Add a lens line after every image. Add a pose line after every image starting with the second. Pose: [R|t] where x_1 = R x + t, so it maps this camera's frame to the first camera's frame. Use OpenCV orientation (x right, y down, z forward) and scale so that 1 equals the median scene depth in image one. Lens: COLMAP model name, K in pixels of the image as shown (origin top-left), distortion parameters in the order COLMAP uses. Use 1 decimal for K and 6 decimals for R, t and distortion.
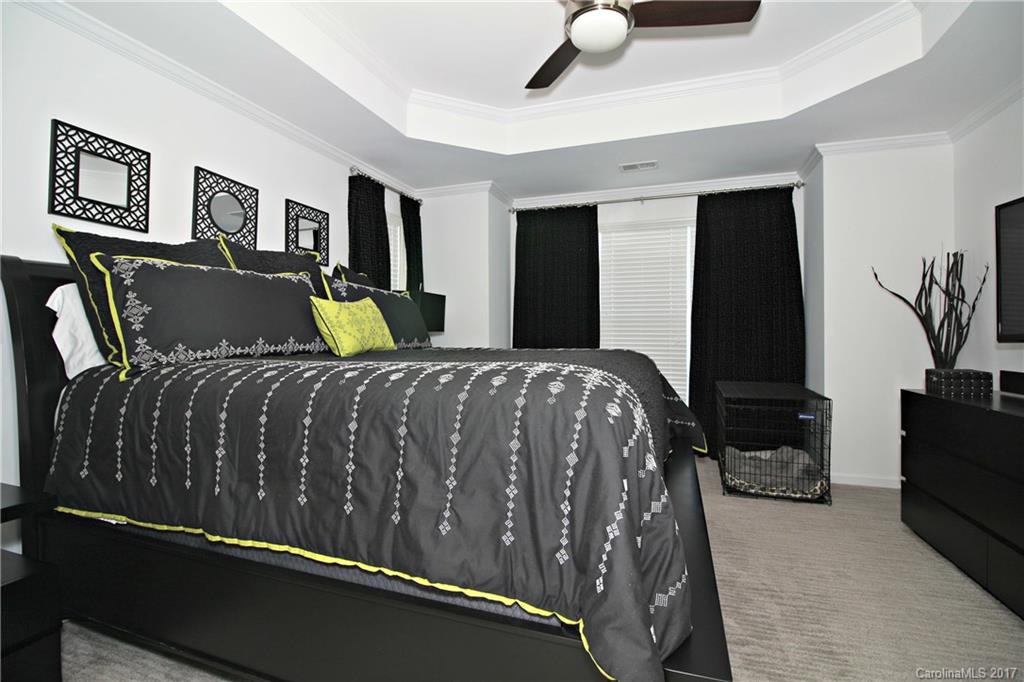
lens RADIAL K [[475.6, 0, 511.3], [0, 475.6, 332.9], [0, 0, 1]] dist [0.000533, -0.013332]
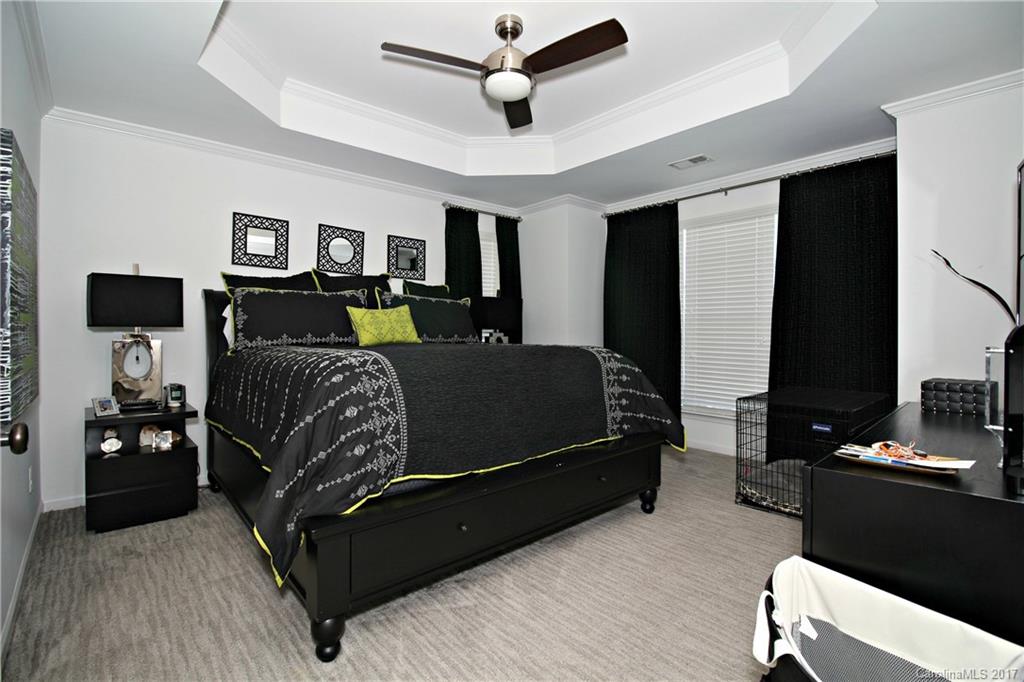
lens RADIAL K [[475.6, 0, 511.3], [0, 475.6, 332.9], [0, 0, 1]] dist [0.000533, -0.013332]
pose [[0.869633, 0.006537, -0.493656, 0.616337], [-0.003937, 0.999972, 0.006306, -0.002726], [0.493684, -0.003541, 0.869634, -0.050973]]
